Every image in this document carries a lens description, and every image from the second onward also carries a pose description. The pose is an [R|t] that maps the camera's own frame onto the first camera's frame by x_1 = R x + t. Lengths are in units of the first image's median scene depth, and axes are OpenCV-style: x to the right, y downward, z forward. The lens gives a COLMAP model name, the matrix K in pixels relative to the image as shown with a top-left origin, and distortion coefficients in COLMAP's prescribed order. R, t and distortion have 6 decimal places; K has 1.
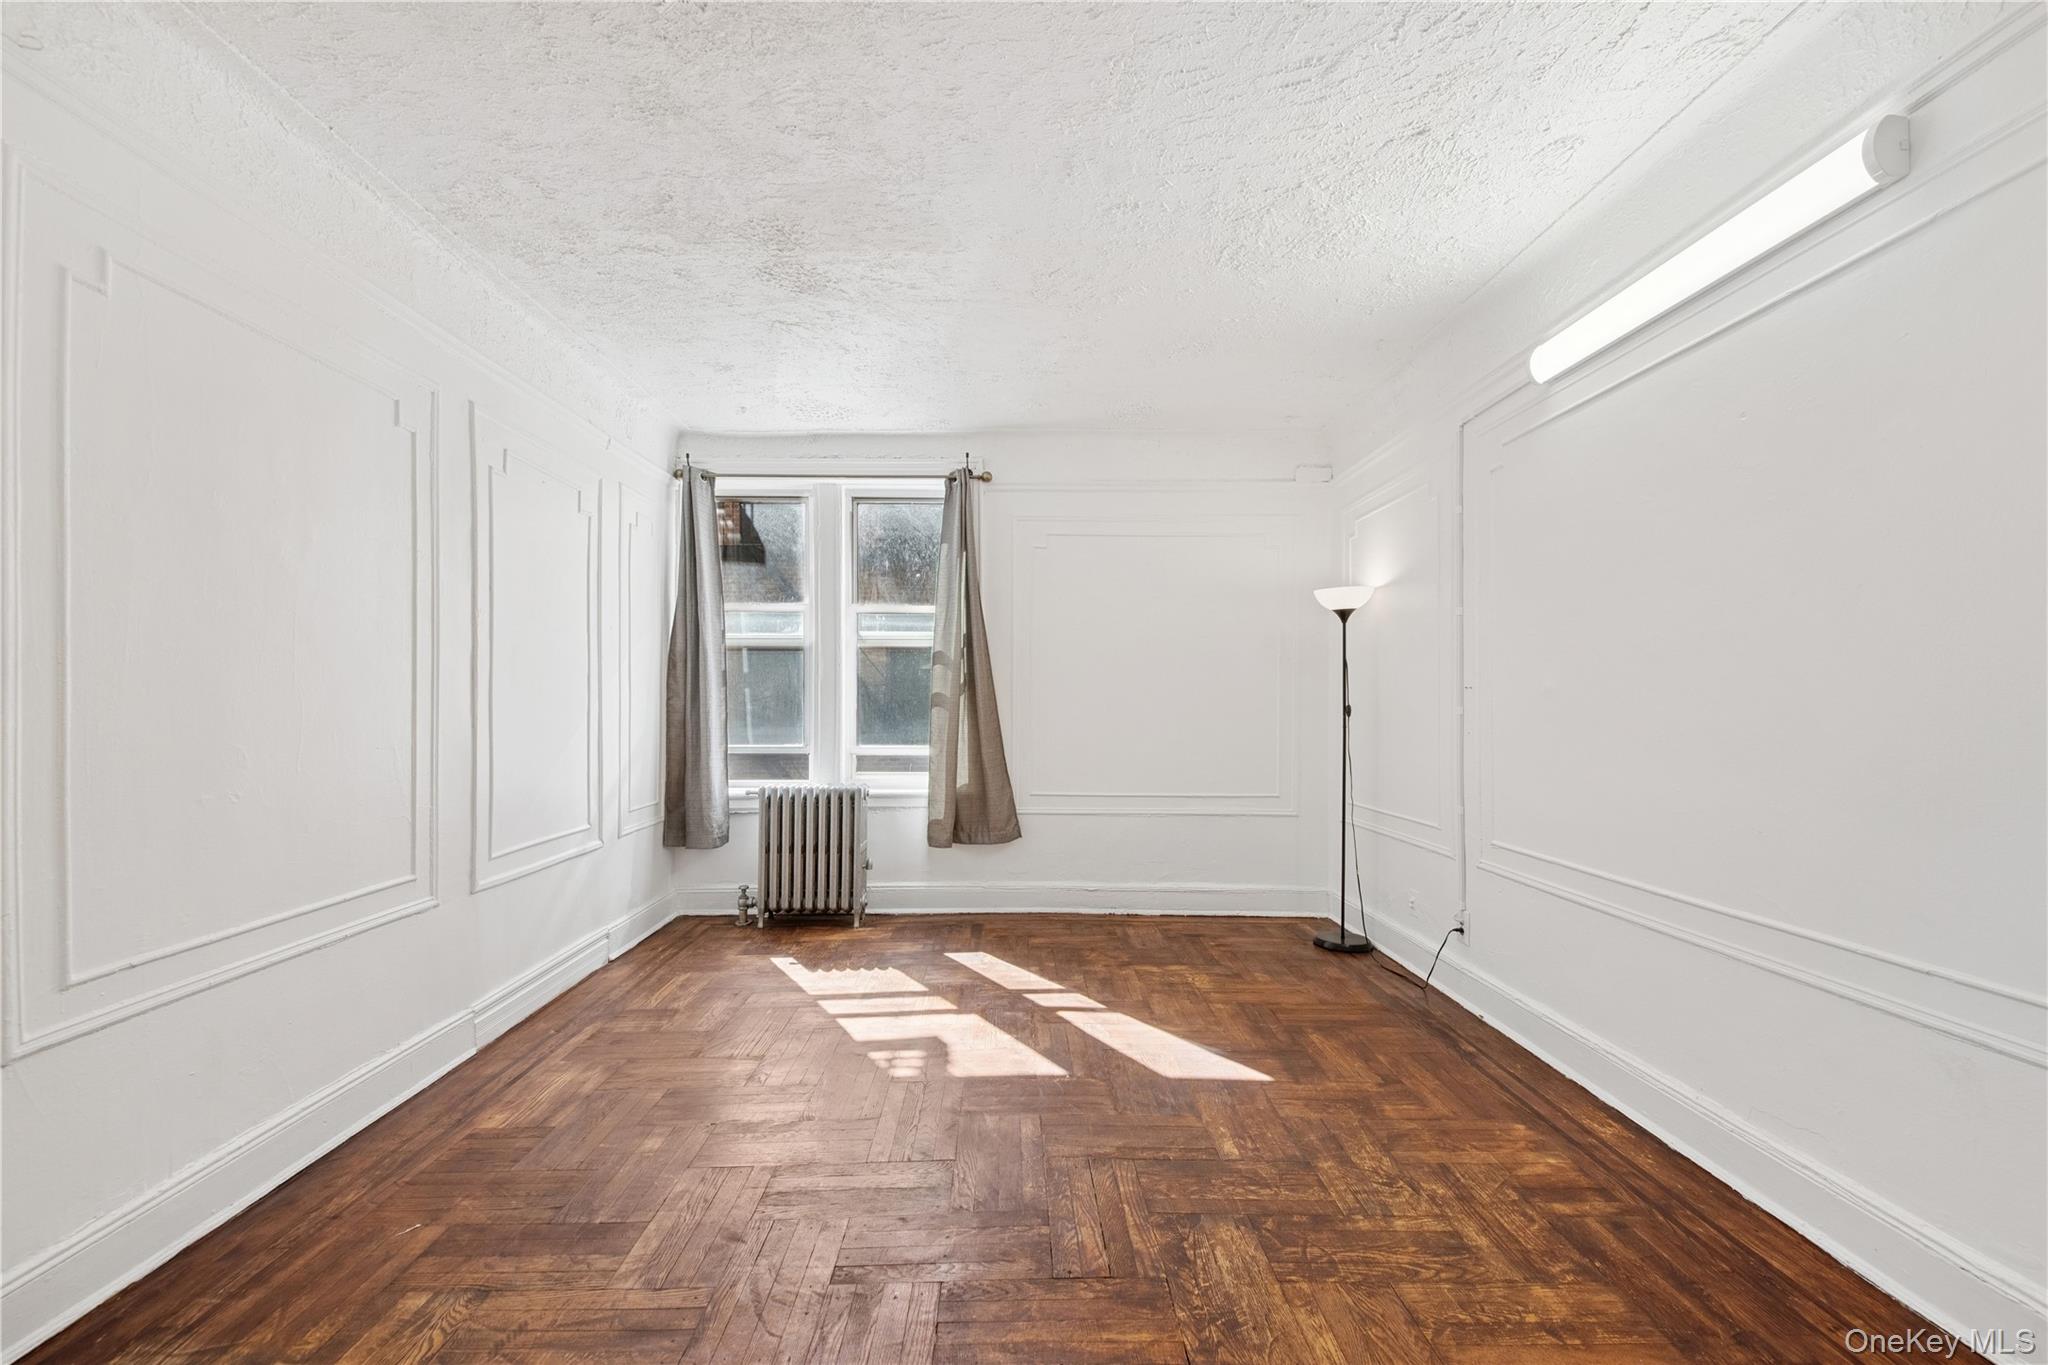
lens RADIAL K [[846.0, 0, 1022.4], [0, 846.0, 699.1], [0, 0, 1]] dist [0.076160, -0.049916]
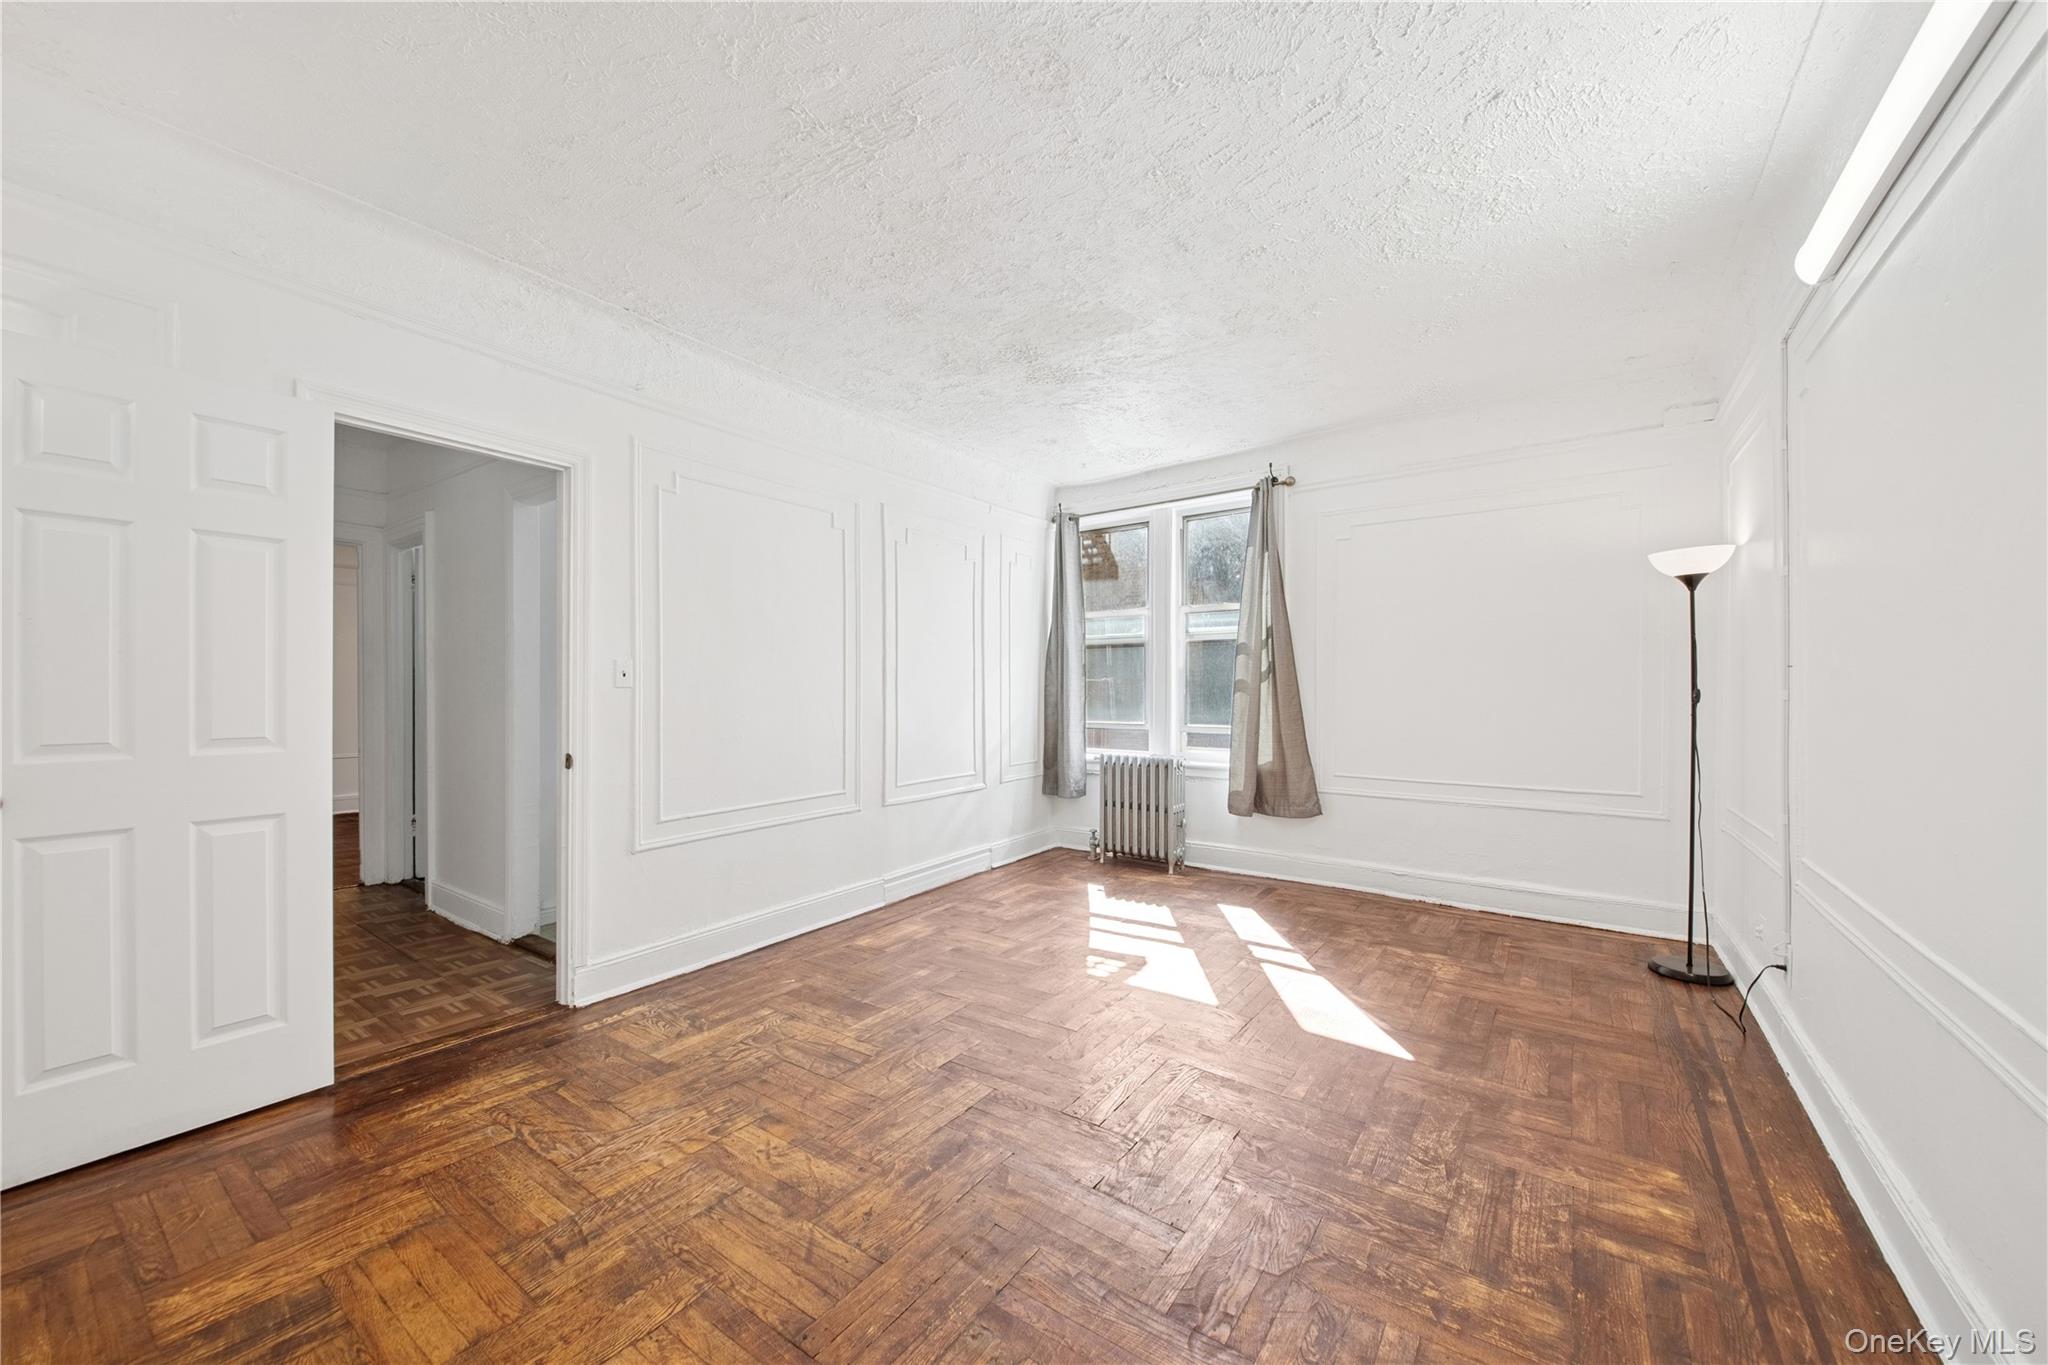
lens RADIAL K [[769.5, 0, 1024.0], [0, 769.5, 682.5], [0, 0, 1]] dist [0.046610, -0.029702]
pose [[0.805370, -0.007770, -0.592722, 0.292089], [0.004741, 0.999967, -0.006667, 0.002448], [0.592754, 0.002559, 0.805380, -0.005480]]
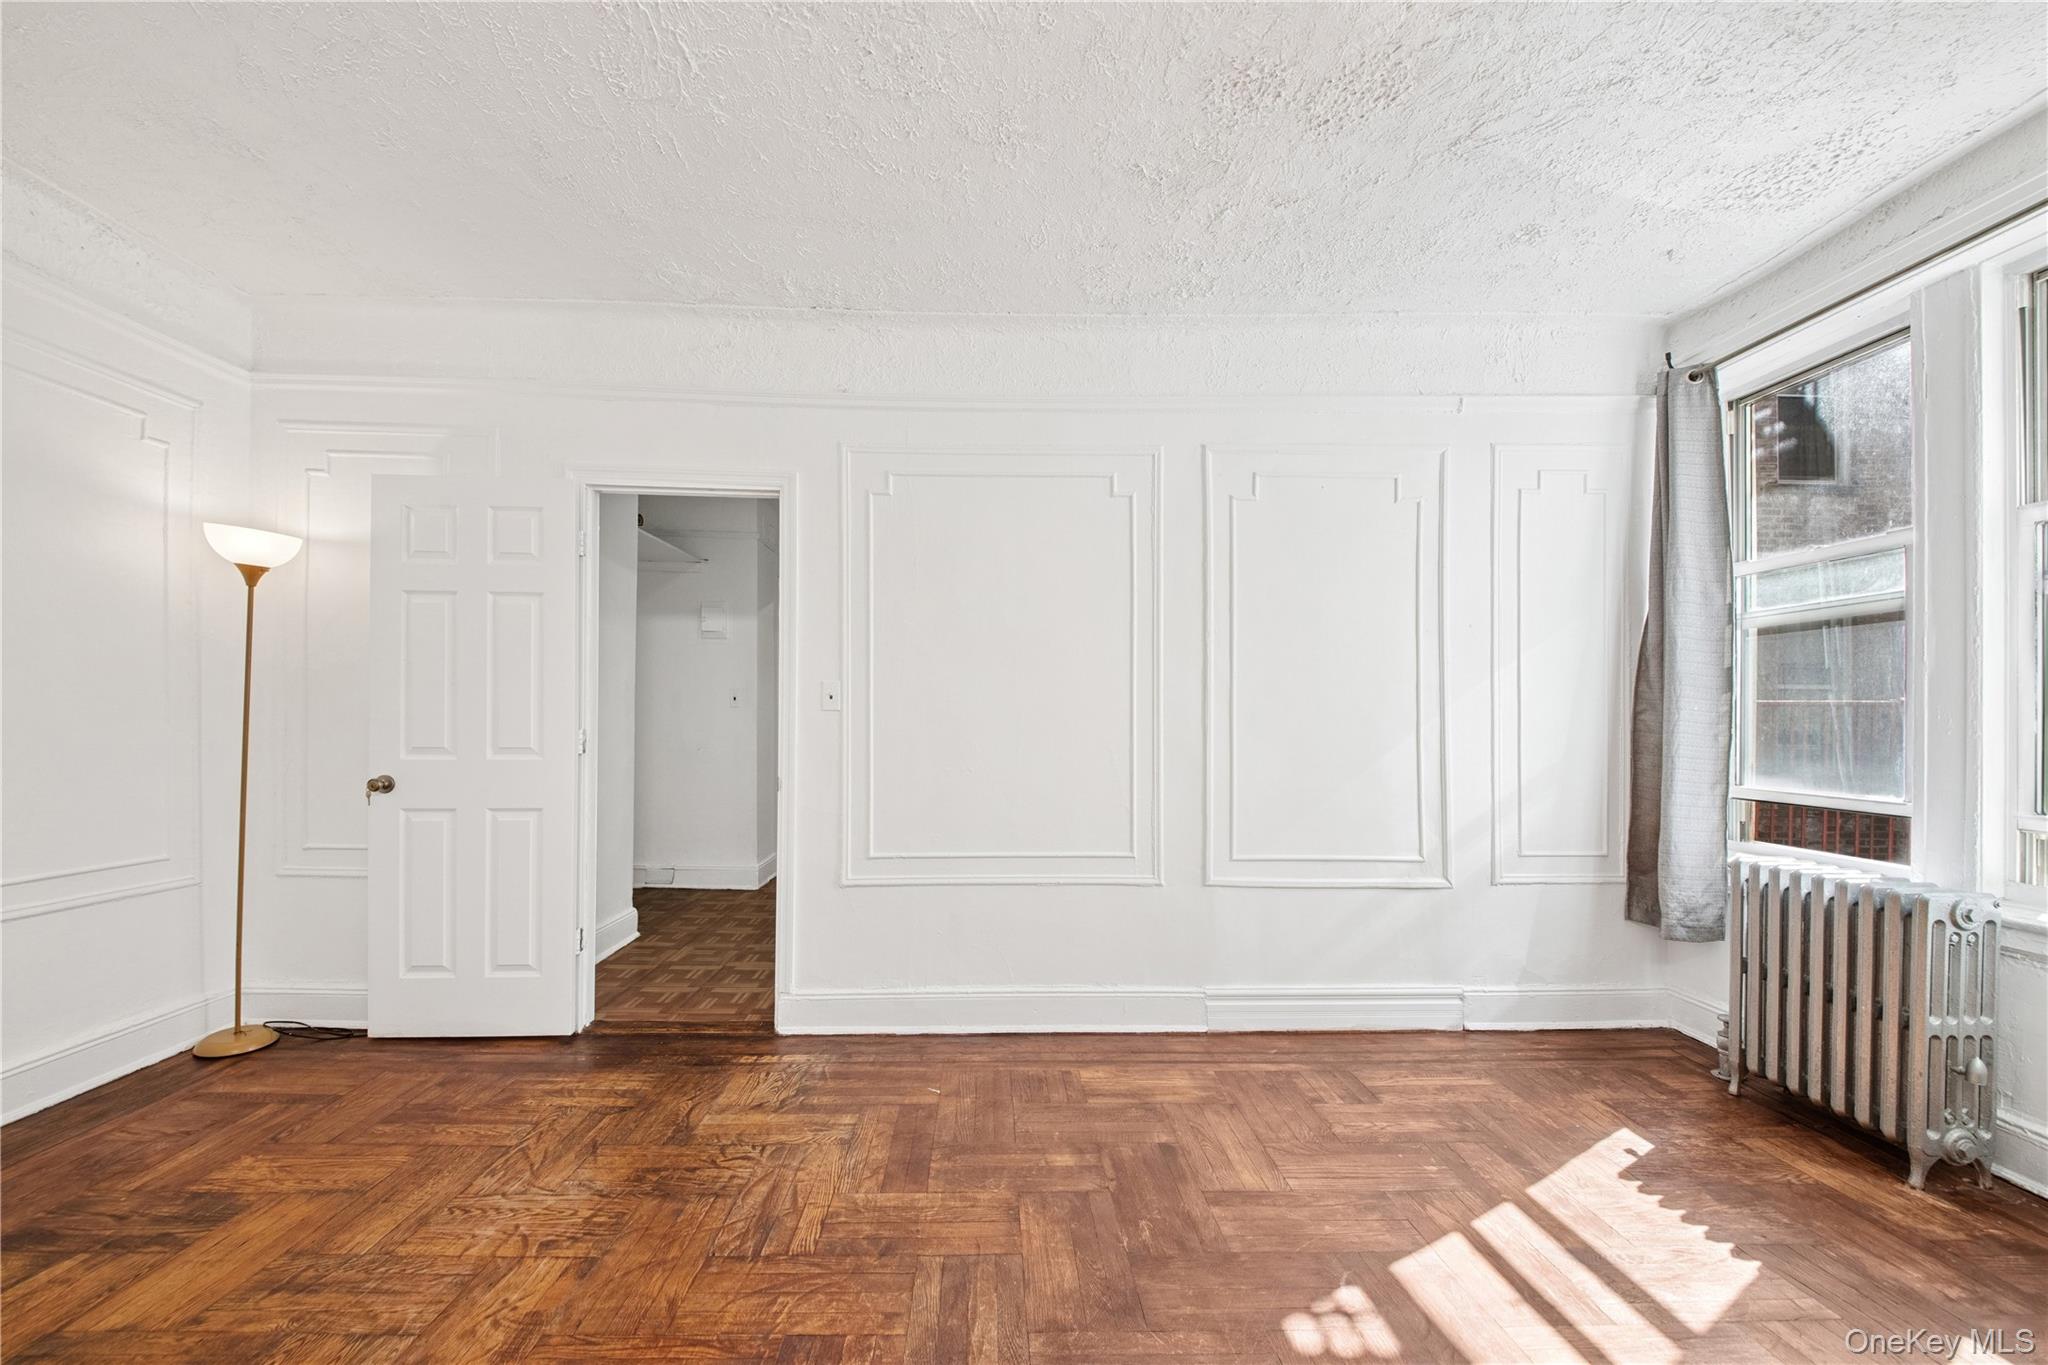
lens RADIAL K [[786.6, 0, 1000.4], [0, 786.6, 713.3], [0, 0, 1]] dist [0.020899, -0.012885]
pose [[-0.007495, -0.009334, -0.999928, 0.254803], [-0.002900, 0.999952, -0.009313, 0.008433], [0.999968, 0.002830, -0.007522, 0.495716]]
